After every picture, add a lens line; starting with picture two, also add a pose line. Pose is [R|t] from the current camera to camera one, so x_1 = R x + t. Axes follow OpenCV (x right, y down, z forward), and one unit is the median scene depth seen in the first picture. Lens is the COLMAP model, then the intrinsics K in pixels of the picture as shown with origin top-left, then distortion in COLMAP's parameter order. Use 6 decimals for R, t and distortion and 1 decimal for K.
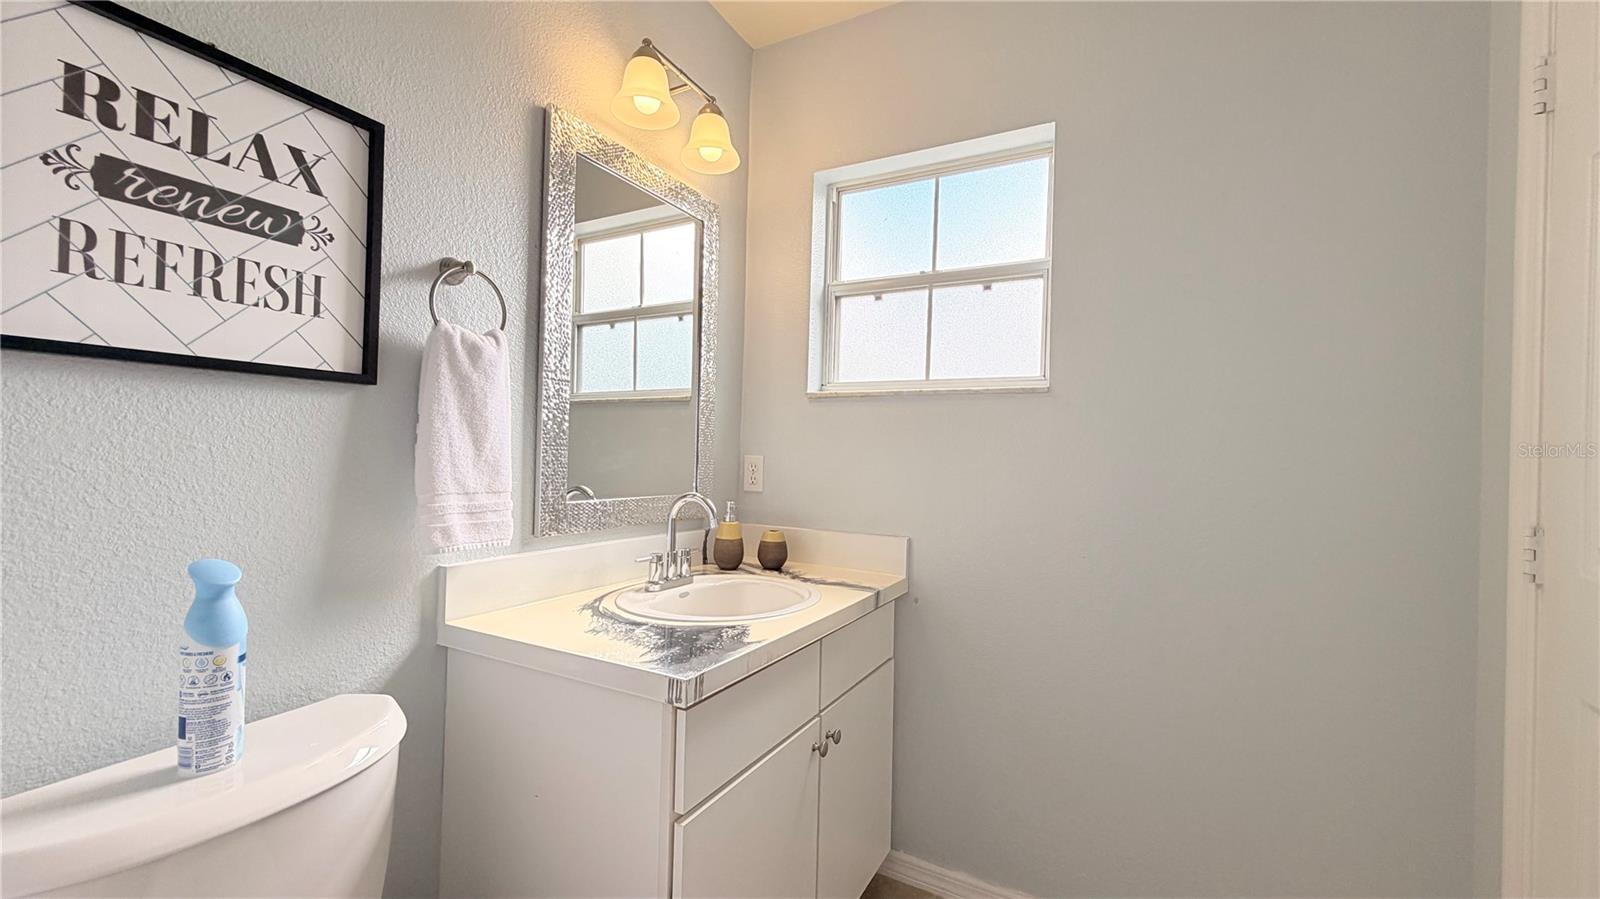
lens RADIAL K [[641.2, 0, 799.6], [0, 641.2, 447.3], [0, 0, 1]] dist [-0.000739, 0.000106]
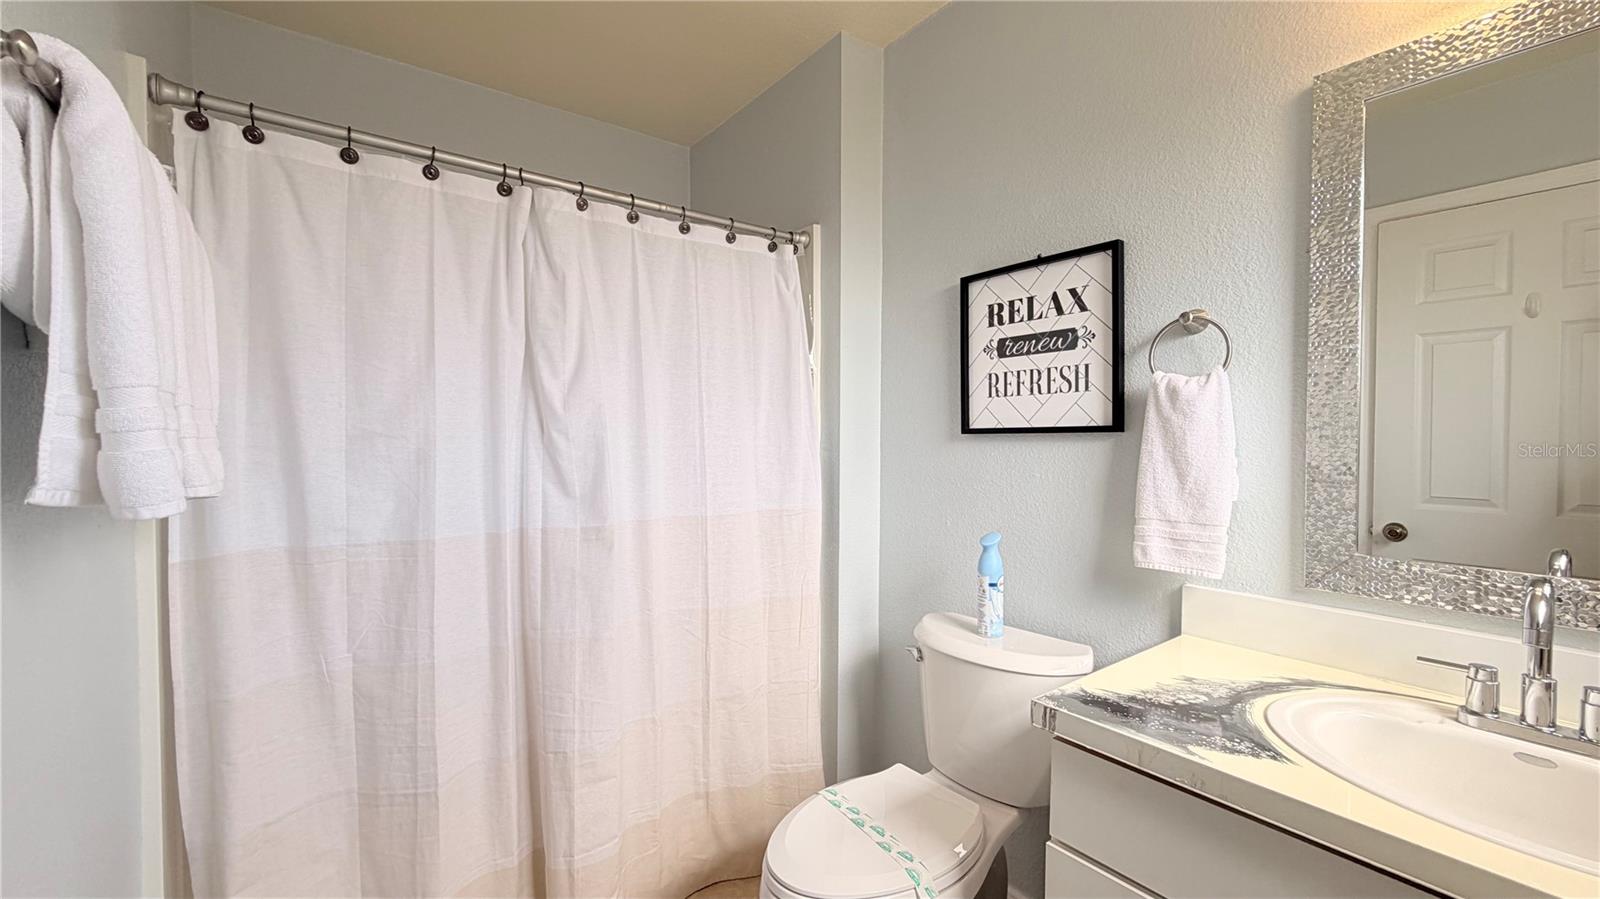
lens RADIAL K [[641.2, 0, 805.7], [0, 641.2, 457.6], [0, 0, 1]] dist [-0.000739, 0.000106]
pose [[-0.403668, -0.011853, -0.914829, 0.948414], [-0.012954, 0.999890, -0.007239, -0.028583], [0.914814, 0.008928, -0.403777, 1.062663]]
